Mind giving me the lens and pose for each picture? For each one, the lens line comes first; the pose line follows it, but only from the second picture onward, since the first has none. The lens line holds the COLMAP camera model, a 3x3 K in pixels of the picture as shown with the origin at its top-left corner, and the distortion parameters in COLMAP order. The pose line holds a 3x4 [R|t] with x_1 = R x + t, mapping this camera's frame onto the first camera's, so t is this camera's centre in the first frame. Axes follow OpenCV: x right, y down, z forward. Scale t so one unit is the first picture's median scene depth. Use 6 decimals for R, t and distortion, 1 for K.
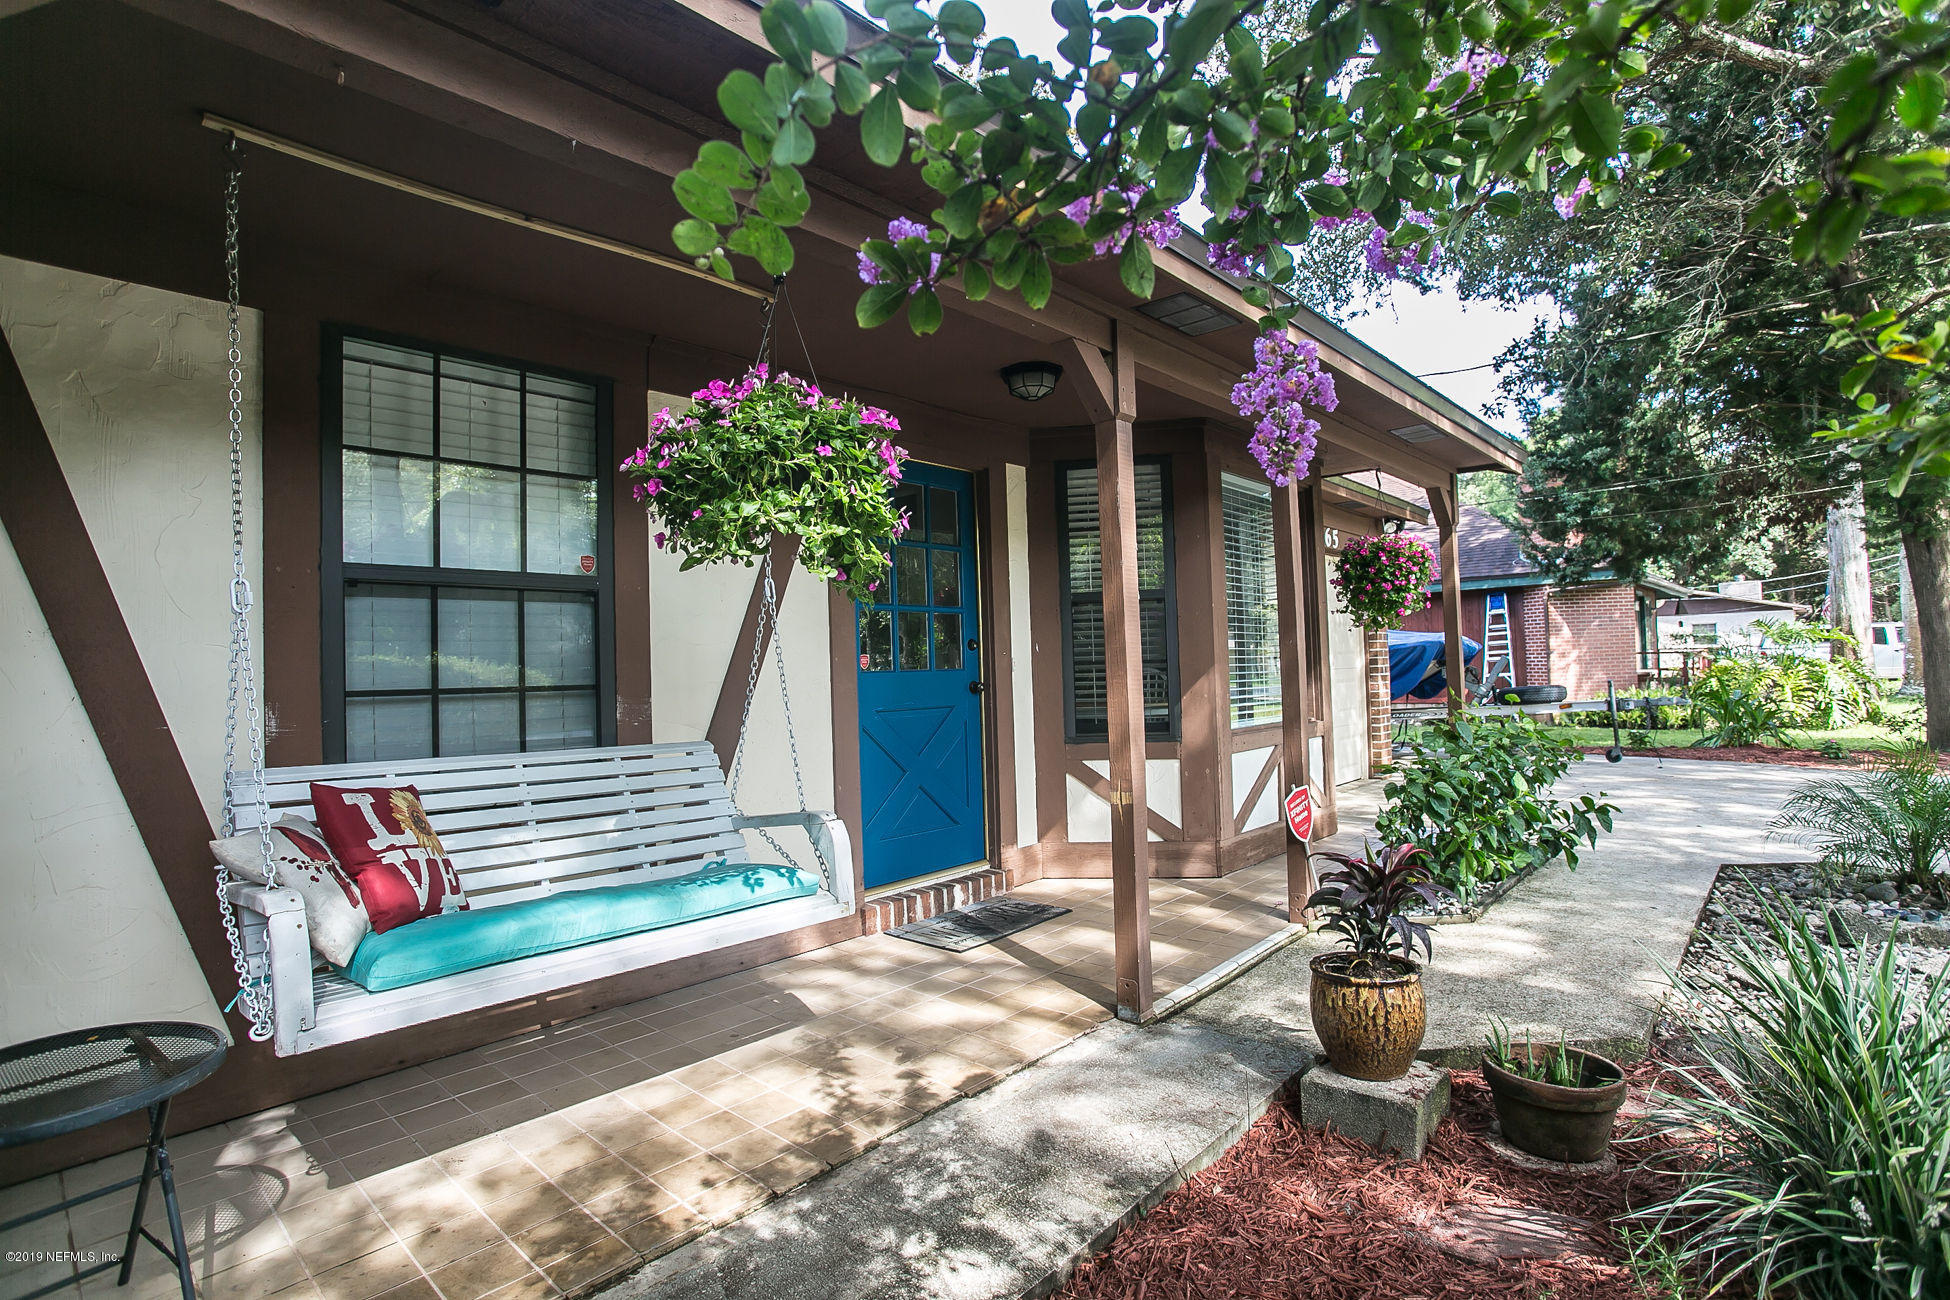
lens RADIAL K [[993.8, 0, 975.0], [0, 993.8, 650.0], [0, 0, 1]] dist [-0.002233, 0.000053]
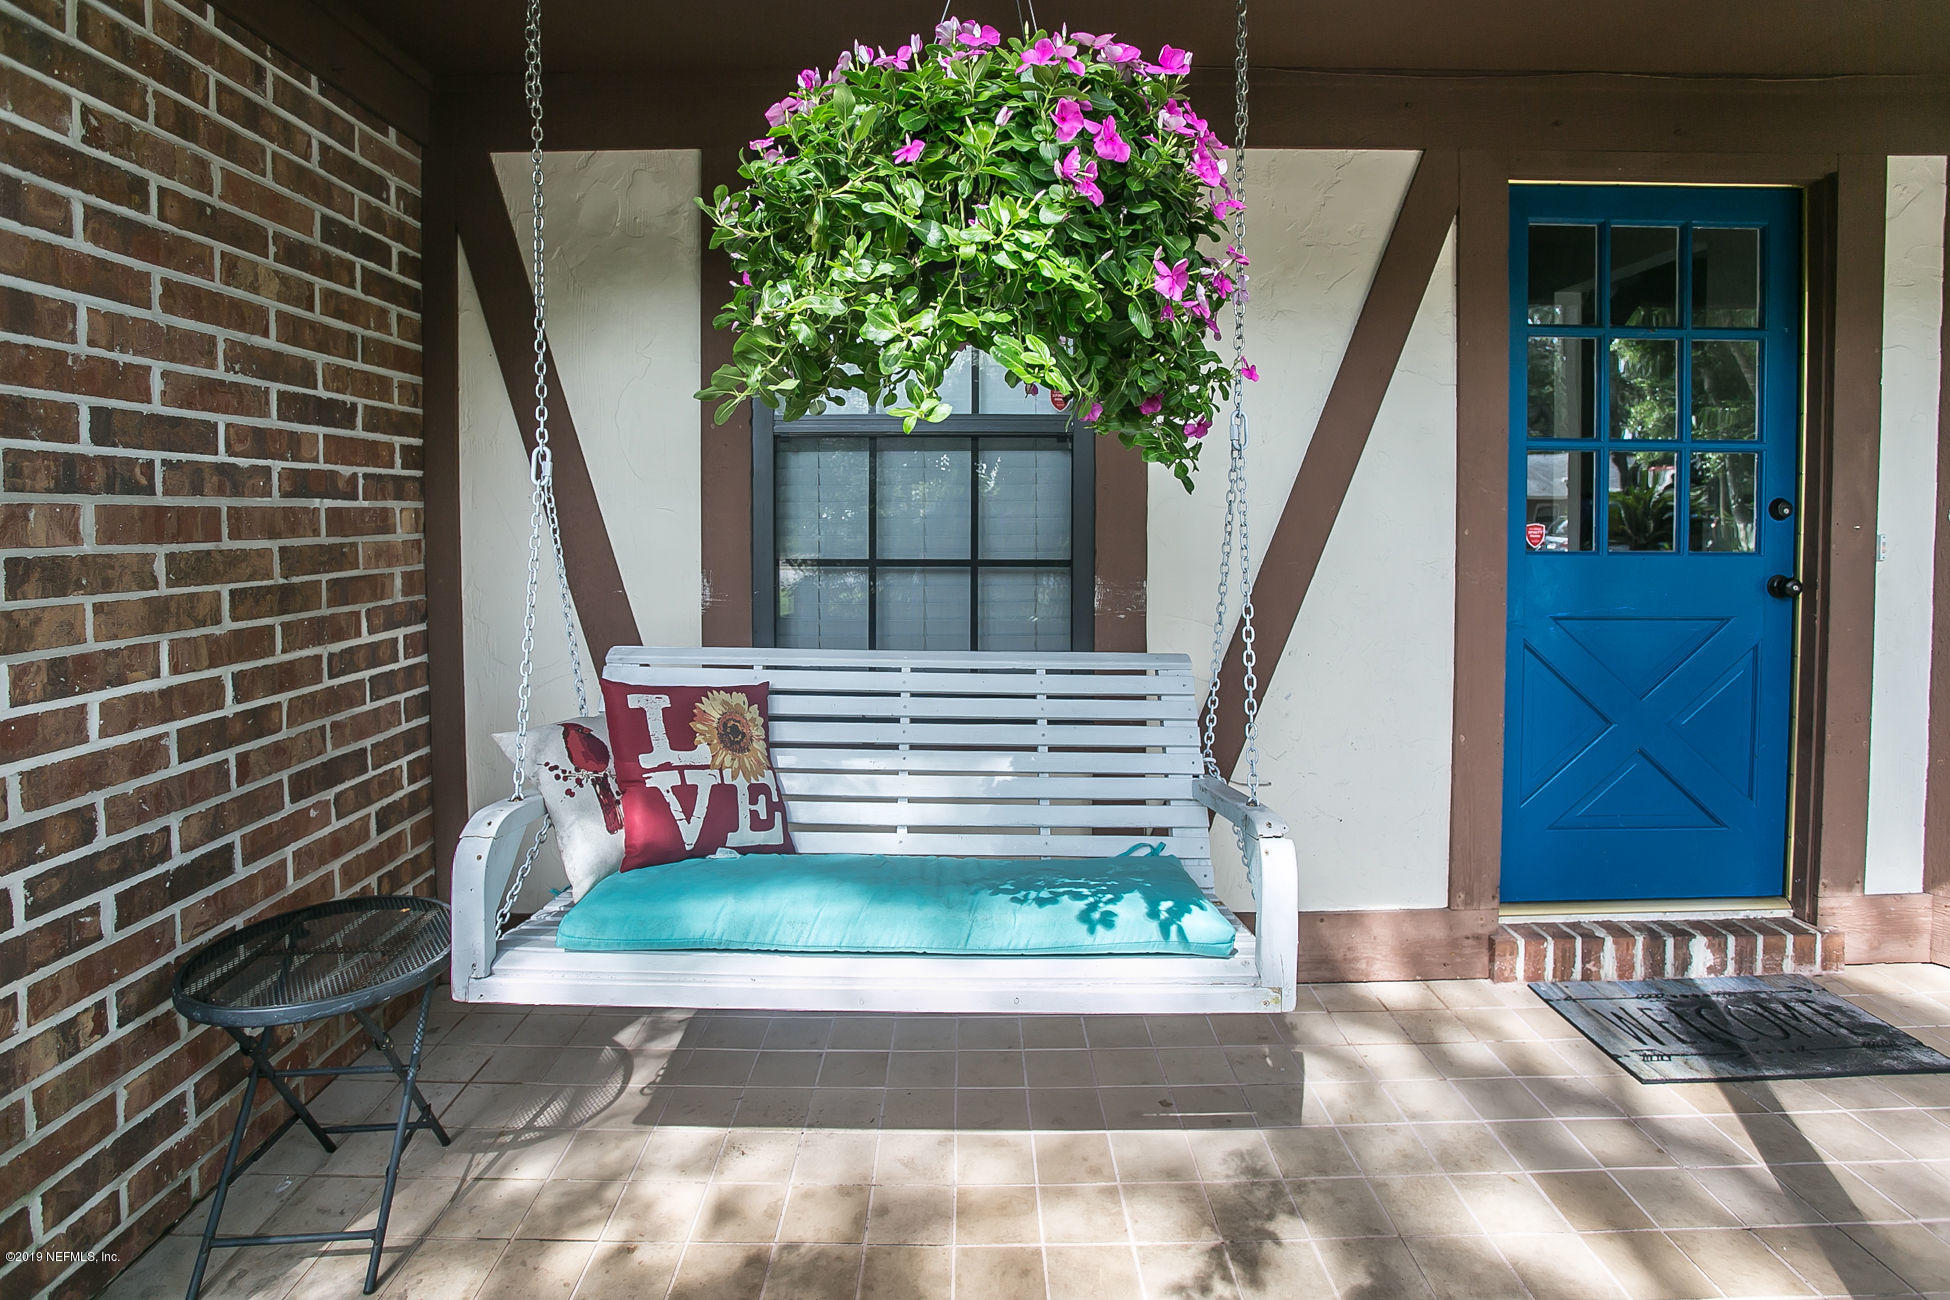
lens RADIAL K [[1040.4, 0, 977.2], [0, 1040.4, 554.4], [0, 0, 1]] dist [-0.050647, 0.027882]
pose [[0.695173, 0.053679, -0.716836, 0.129018], [-0.004226, 0.997496, 0.070597, -0.024618], [0.718830, -0.046048, 0.693659, 0.405120]]
